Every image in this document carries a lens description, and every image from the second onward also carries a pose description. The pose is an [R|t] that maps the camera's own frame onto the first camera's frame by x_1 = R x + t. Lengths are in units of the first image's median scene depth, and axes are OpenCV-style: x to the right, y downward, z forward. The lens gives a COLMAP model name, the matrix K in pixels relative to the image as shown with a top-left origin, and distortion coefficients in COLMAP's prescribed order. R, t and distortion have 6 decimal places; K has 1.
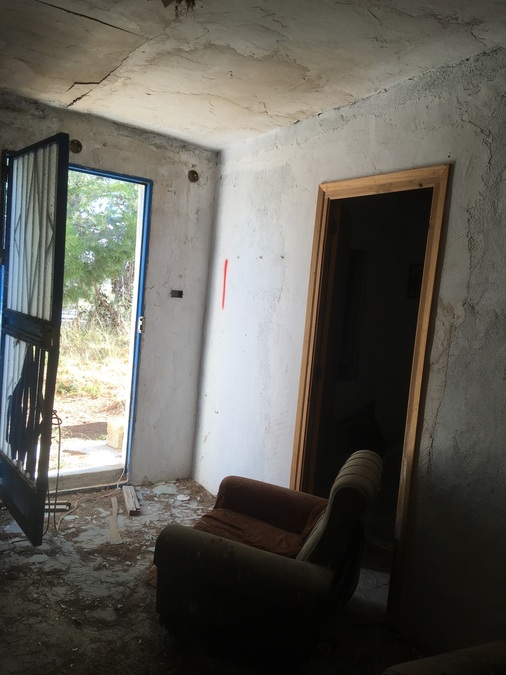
lens RADIAL K [[569.4, 0, 253.2], [0, 569.4, 338.2], [0, 0, 1]] dist [0.031927, -0.032905]
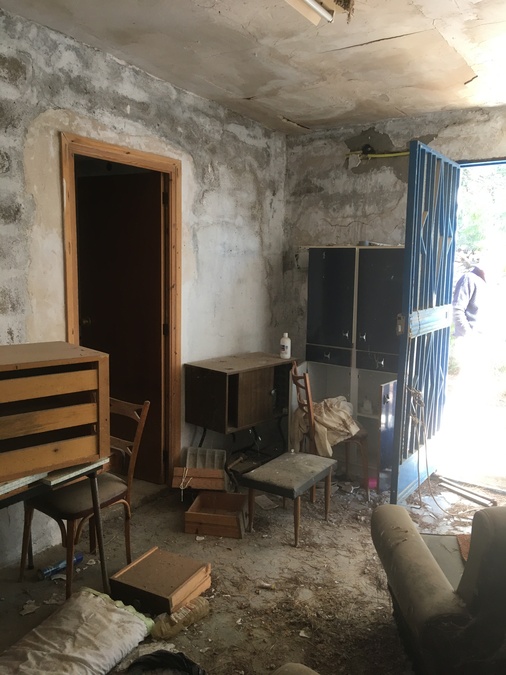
lens RADIAL K [[569.4, 0, 253.0], [0, 569.4, 337.6], [0, 0, 1]] dist [0.031927, -0.032905]
pose [[0.345055, 0.042786, -0.937607, 0.492661], [-0.067541, 0.997503, 0.020663, 0.016059], [0.936149, 0.056197, 0.347083, 0.270635]]
